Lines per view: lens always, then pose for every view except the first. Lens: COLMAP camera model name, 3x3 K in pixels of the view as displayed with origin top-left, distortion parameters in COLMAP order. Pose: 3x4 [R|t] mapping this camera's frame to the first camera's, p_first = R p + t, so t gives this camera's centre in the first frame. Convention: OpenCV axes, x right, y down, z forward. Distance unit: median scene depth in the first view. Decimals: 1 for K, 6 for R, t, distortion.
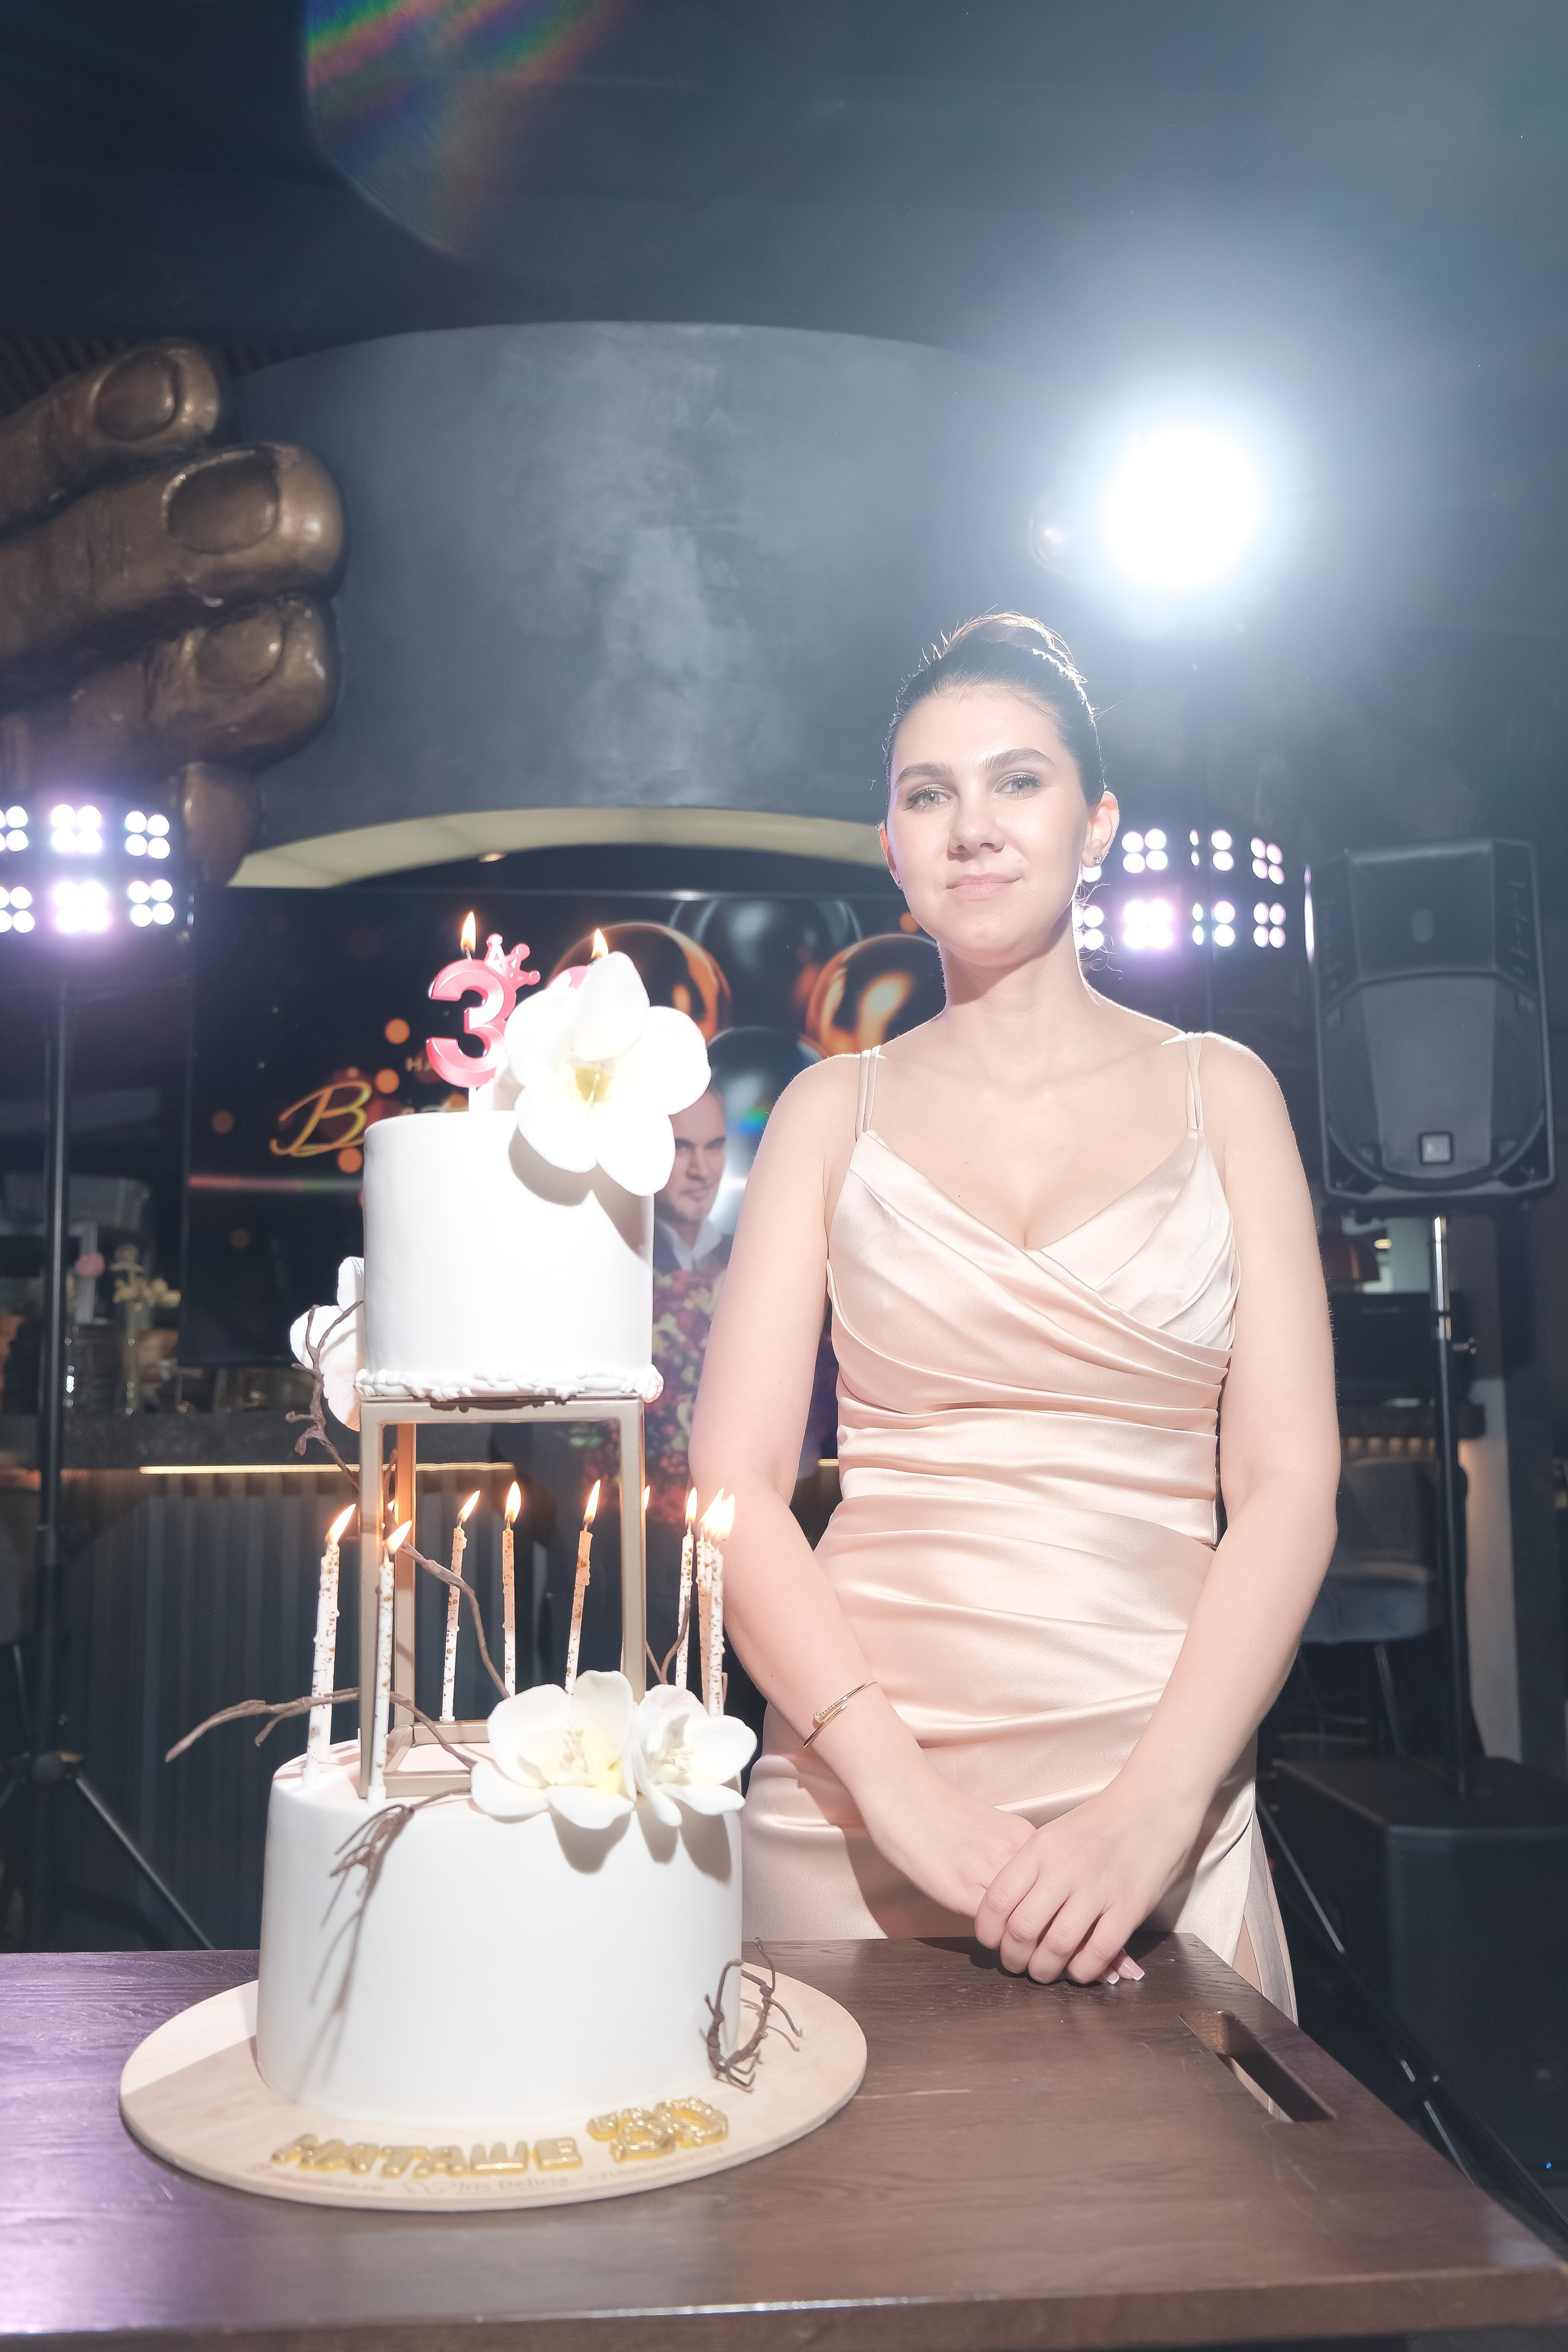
lens RADIAL K [[1806.7, 0, 782.8], [0, 1806.7, 1201.2], [0, 0, 1]] dist [-0.024691, 0.036681]
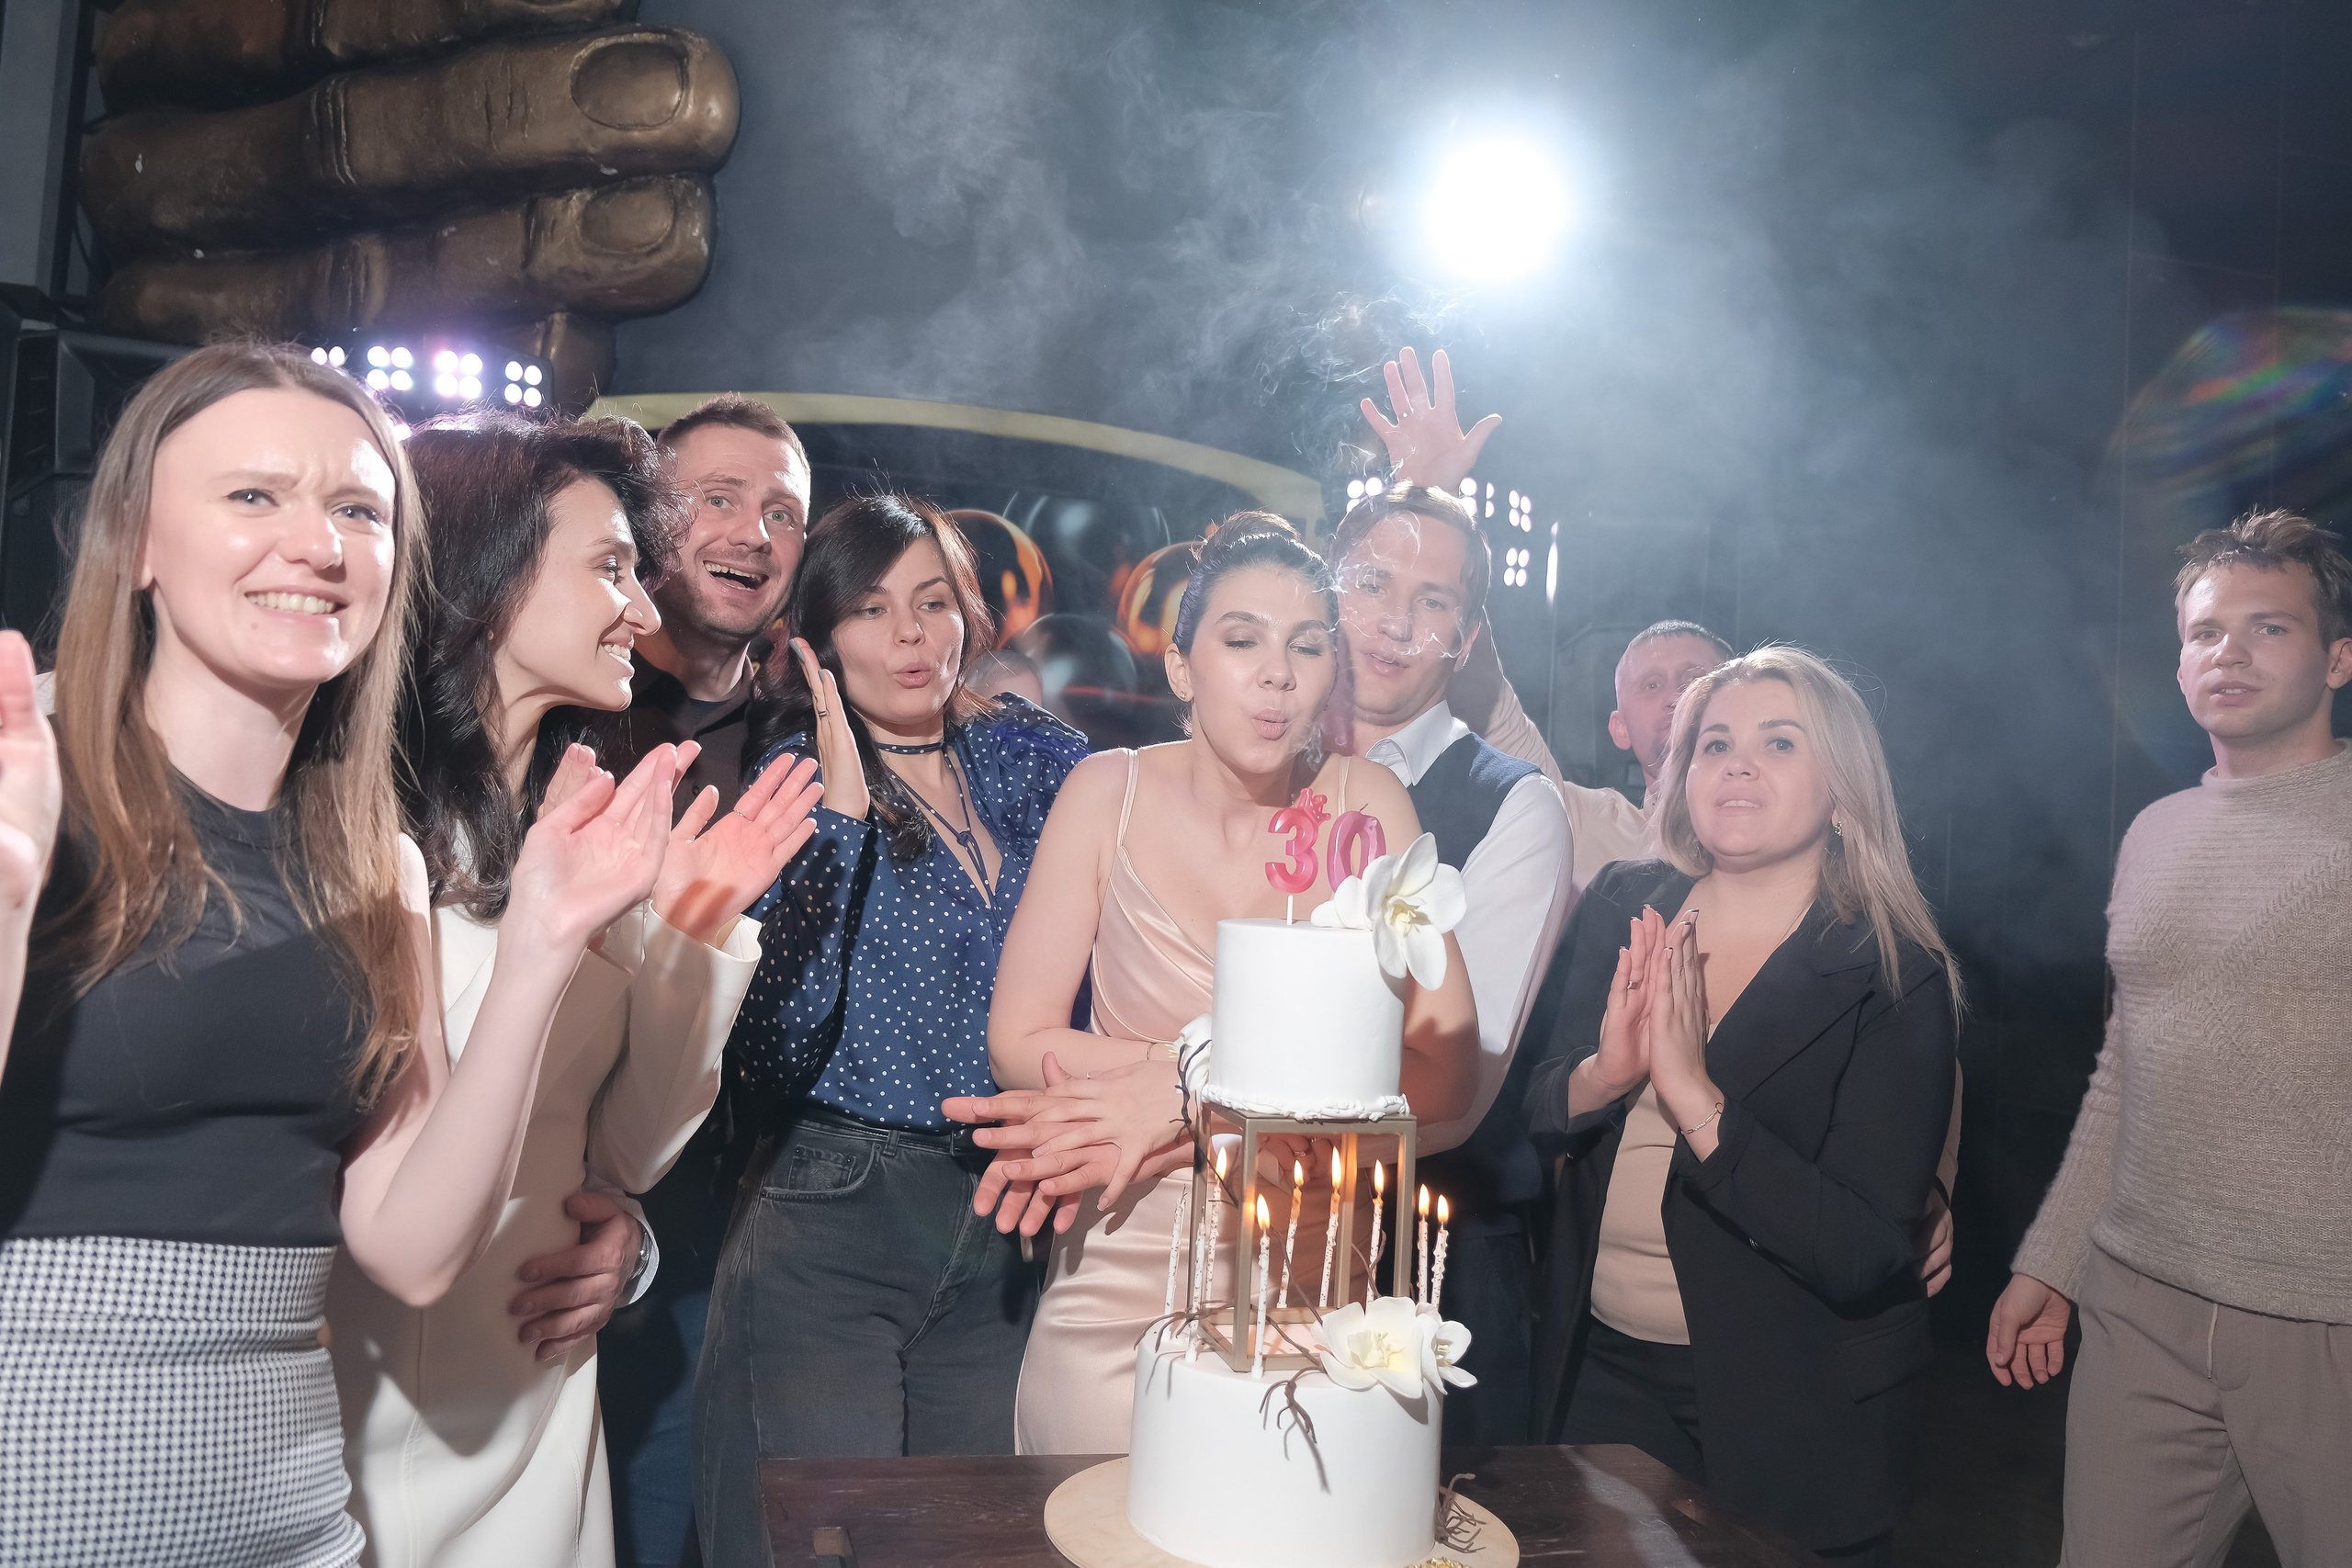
lens RADIAL K [[1806.5, 0, 1162.8], [0, 1806.5, 808.1], [0, 0, 1]] dist [-0.024691, 0.036681]
pose [[0.981430, 0.073040, 0.177371, -0.156539], [-0.087058, 0.993557, 0.072567, -0.066640], [-0.170927, -0.086661, 0.981465, -0.120191]]
